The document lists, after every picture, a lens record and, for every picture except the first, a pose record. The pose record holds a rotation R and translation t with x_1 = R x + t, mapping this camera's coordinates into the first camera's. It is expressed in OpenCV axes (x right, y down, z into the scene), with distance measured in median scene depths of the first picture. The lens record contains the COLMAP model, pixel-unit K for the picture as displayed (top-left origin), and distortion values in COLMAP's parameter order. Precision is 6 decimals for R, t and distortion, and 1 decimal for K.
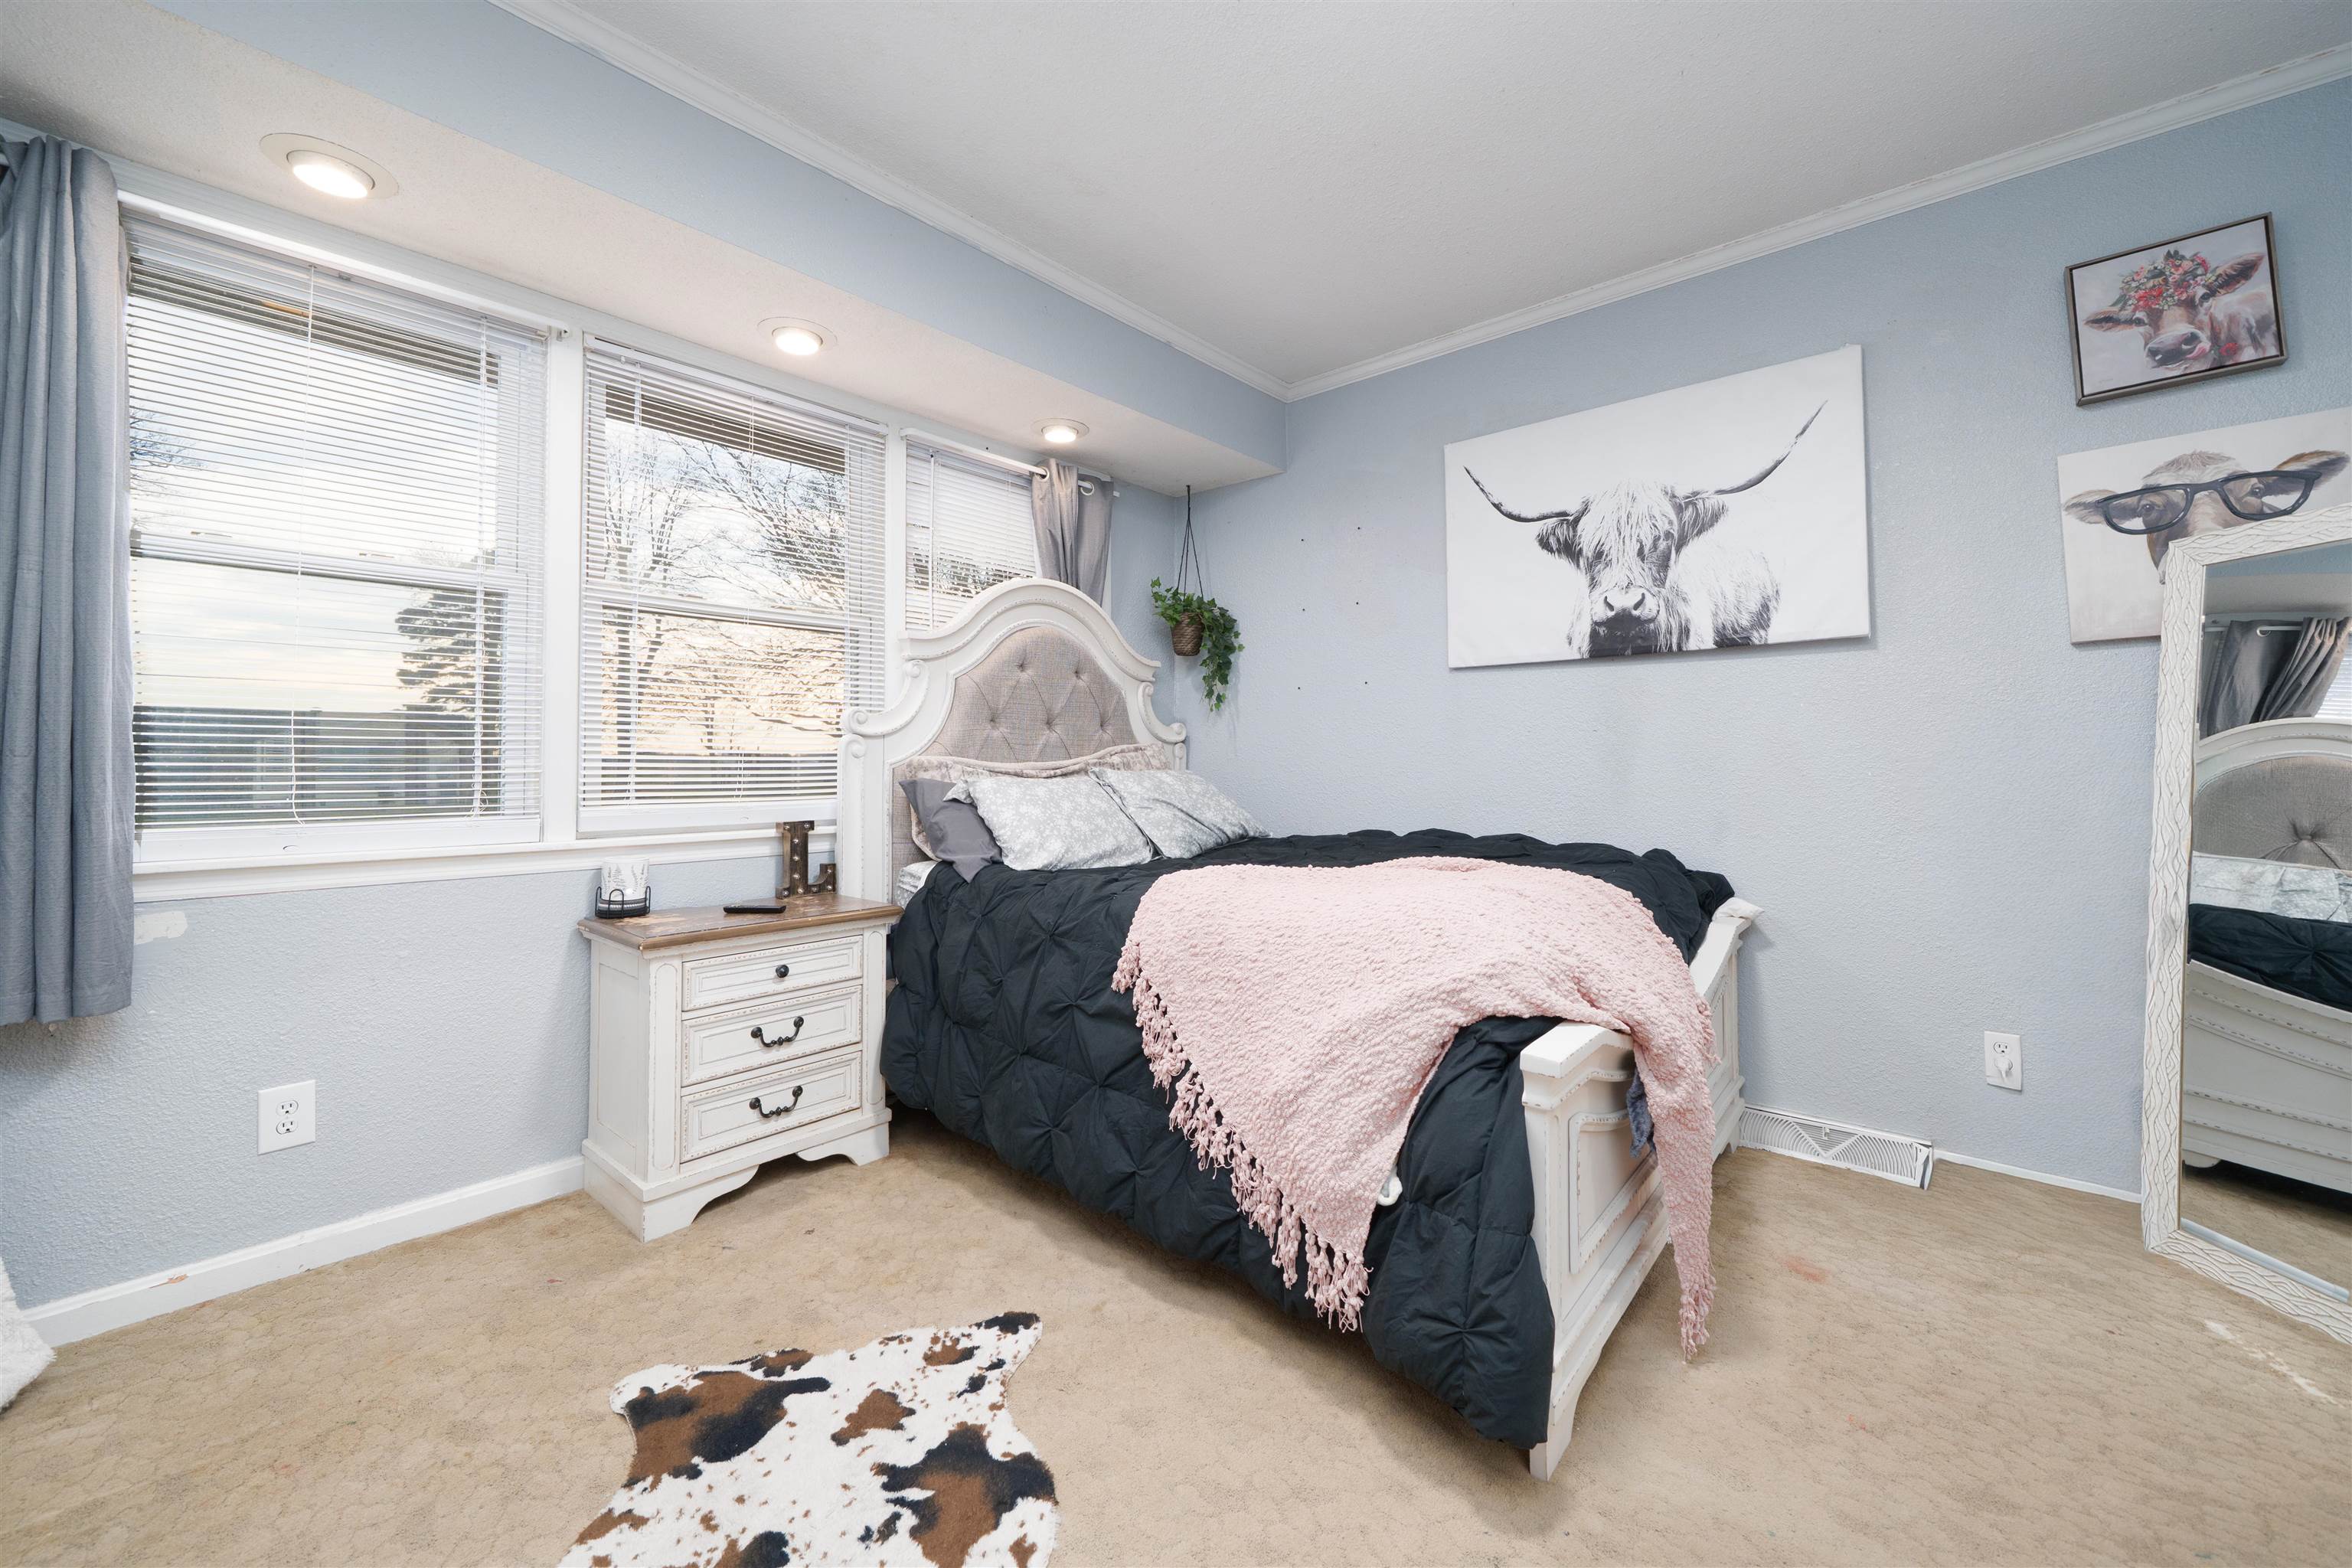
lens RADIAL K [[917.3, 0, 1177.3], [0, 917.3, 765.4], [0, 0, 1]] dist [-0.000077, -0.000002]
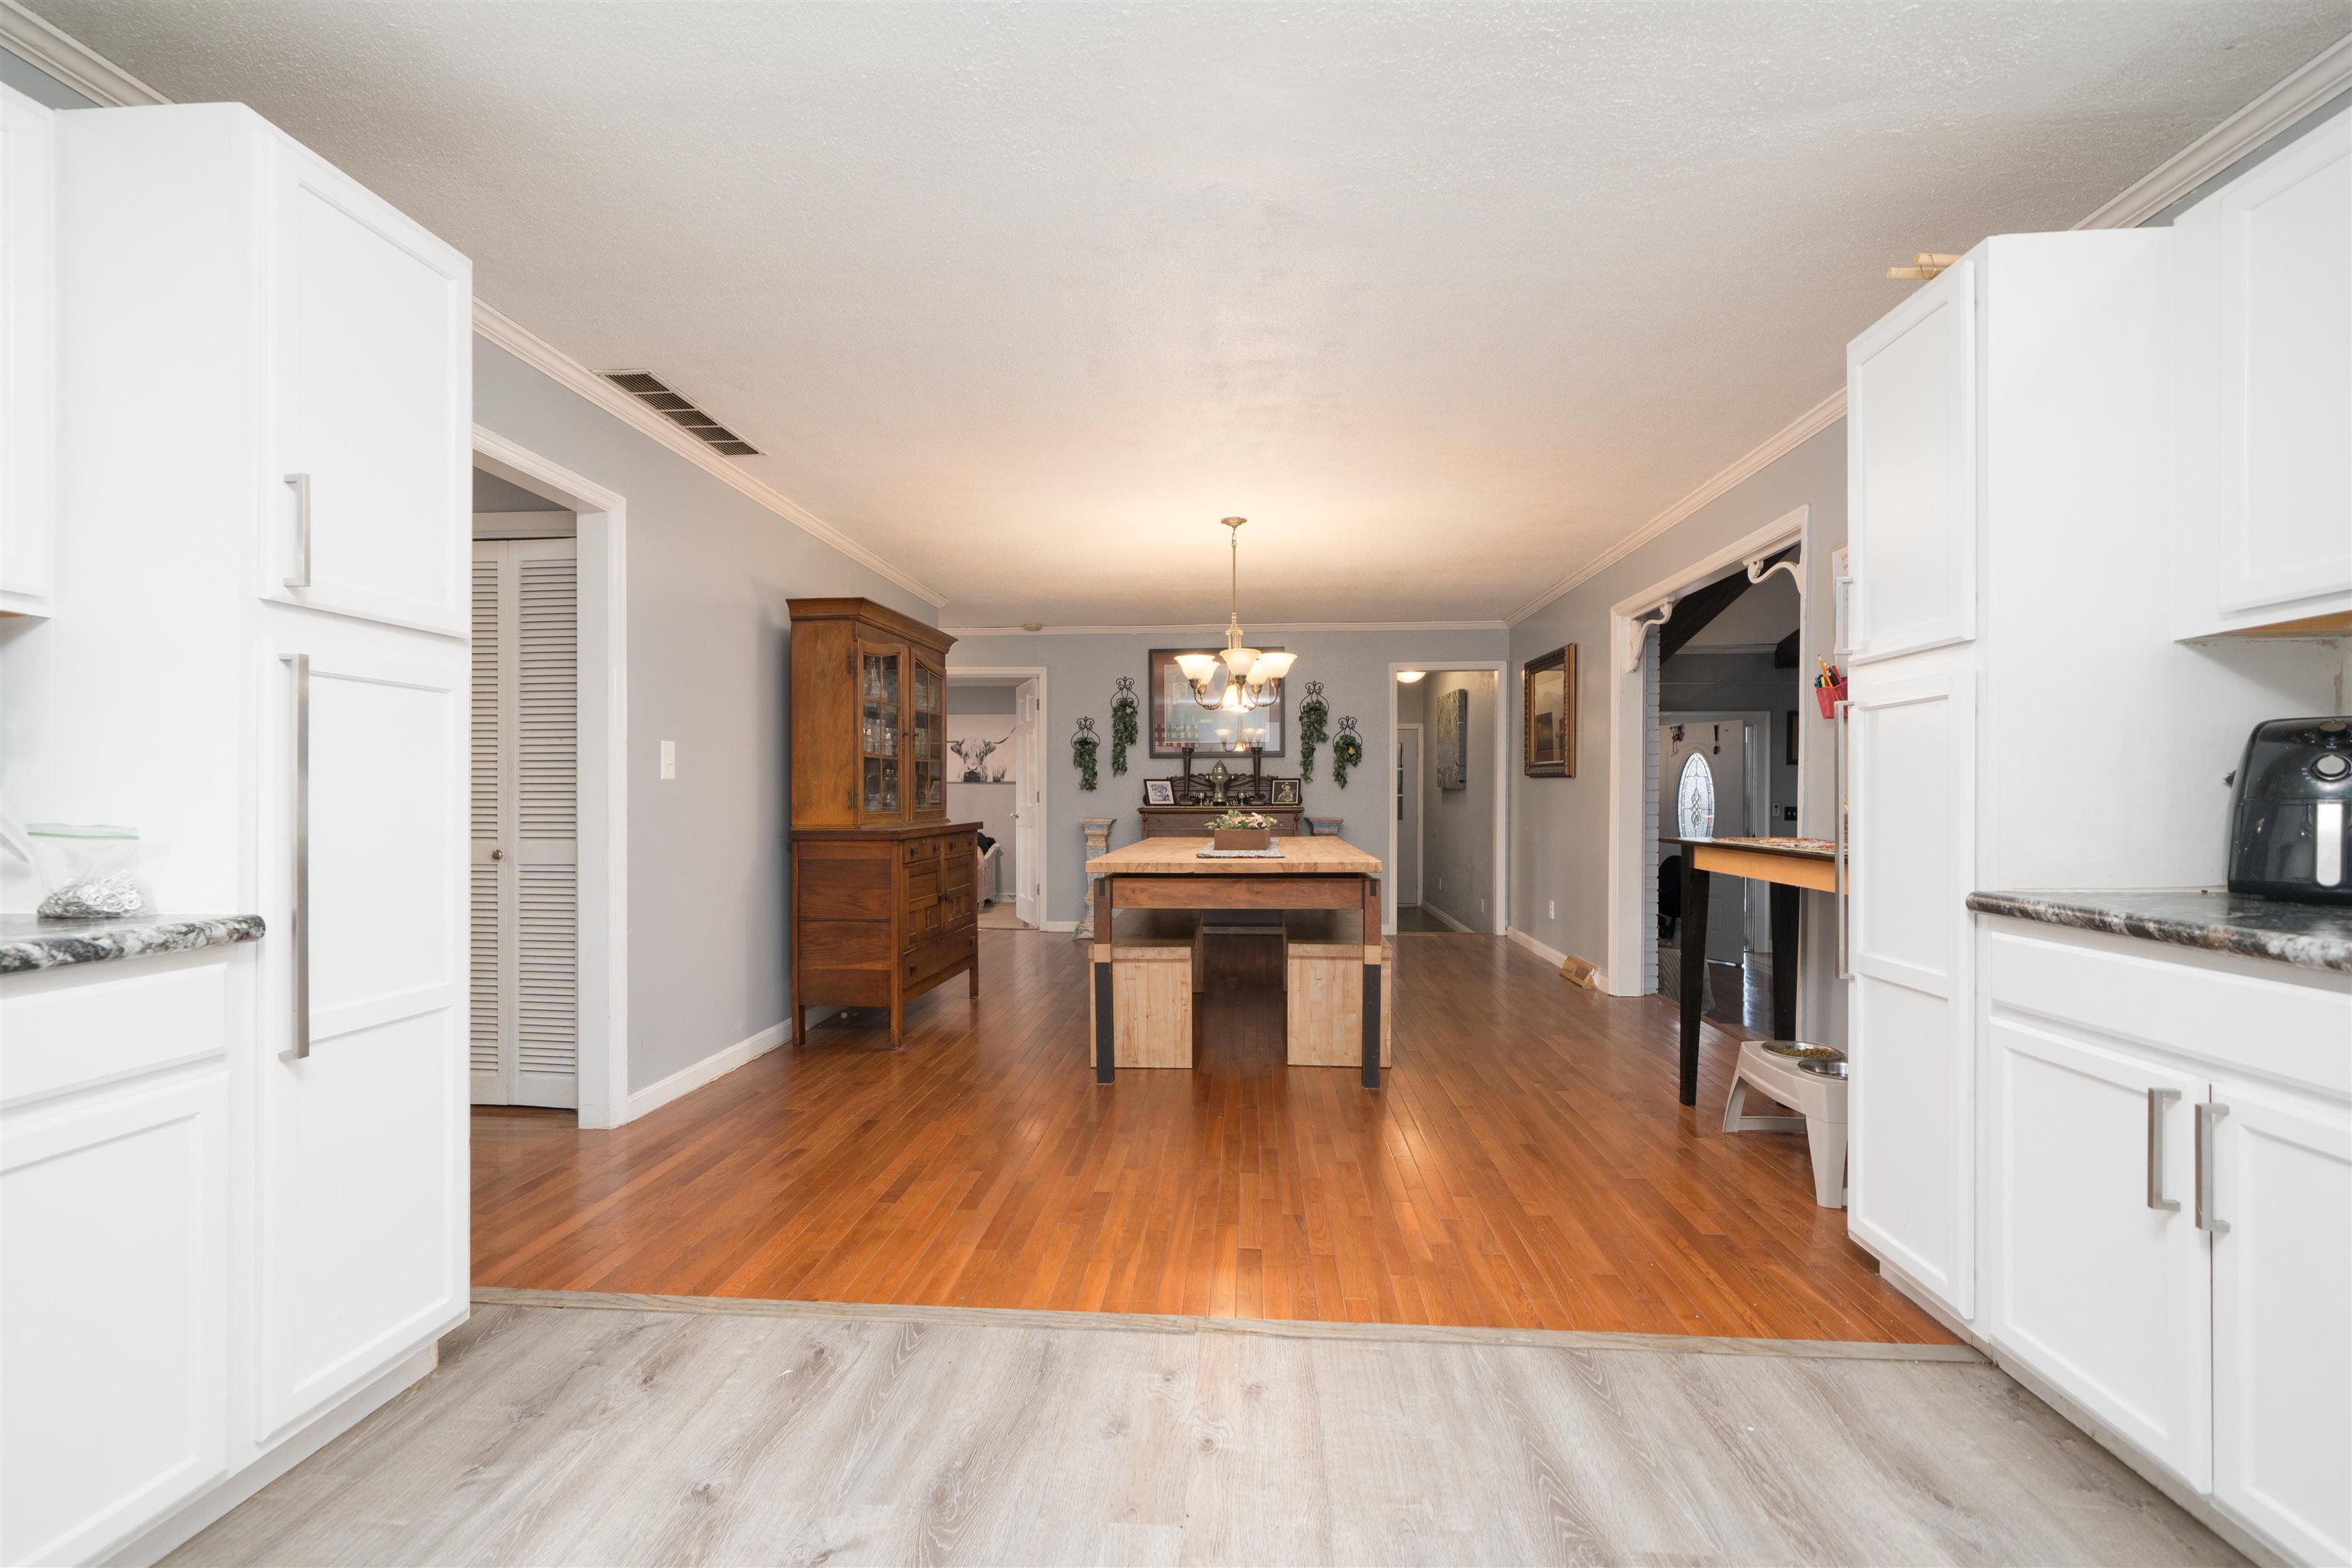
lens RADIAL K [[1031.4, 0, 1174.4], [0, 1031.4, 792.5], [0, 0, 1]] dist [-0.002320, -0.000737]
pose [[0.806095, 0.010090, 0.591700, -1.422914], [-0.011754, 0.999930, -0.001039, -0.083841], [-0.591669, -0.006118, 0.806158, -3.063686]]
